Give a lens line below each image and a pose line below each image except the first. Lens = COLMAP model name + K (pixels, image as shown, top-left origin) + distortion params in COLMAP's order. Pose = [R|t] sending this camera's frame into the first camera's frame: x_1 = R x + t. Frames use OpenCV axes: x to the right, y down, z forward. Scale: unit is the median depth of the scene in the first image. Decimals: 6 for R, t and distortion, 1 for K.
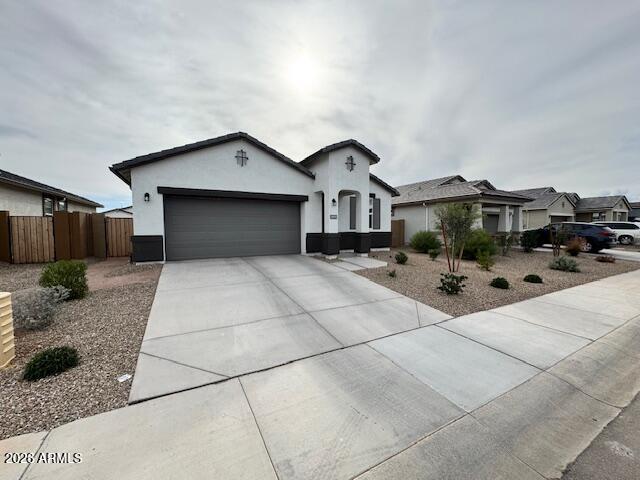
lens RADIAL K [[256.0, 0, 319.5], [0, 256.0, 241.4], [0, 0, 1]] dist [-0.002845, -0.000271]
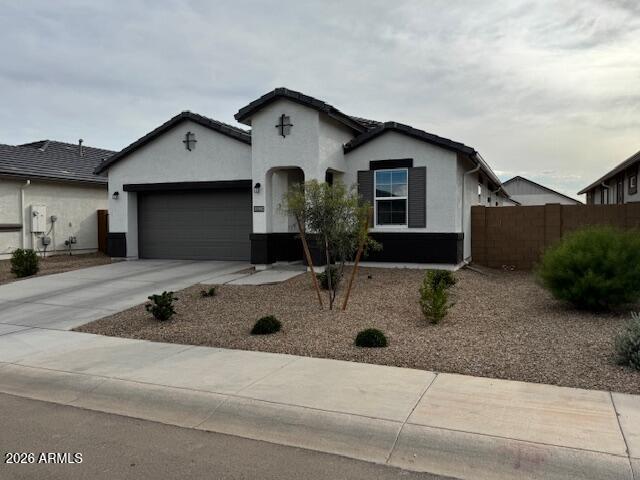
lens RADIAL K [[514.0, 0, 320.0], [0, 514.0, 239.0], [0, 0, 1]] dist [0.010403, 0.002814]
pose [[0.614301, 0.025668, -0.788654, 1.203319], [-0.039391, 0.999222, 0.001839, -0.024384], [0.788088, 0.029937, 0.614834, 0.282628]]
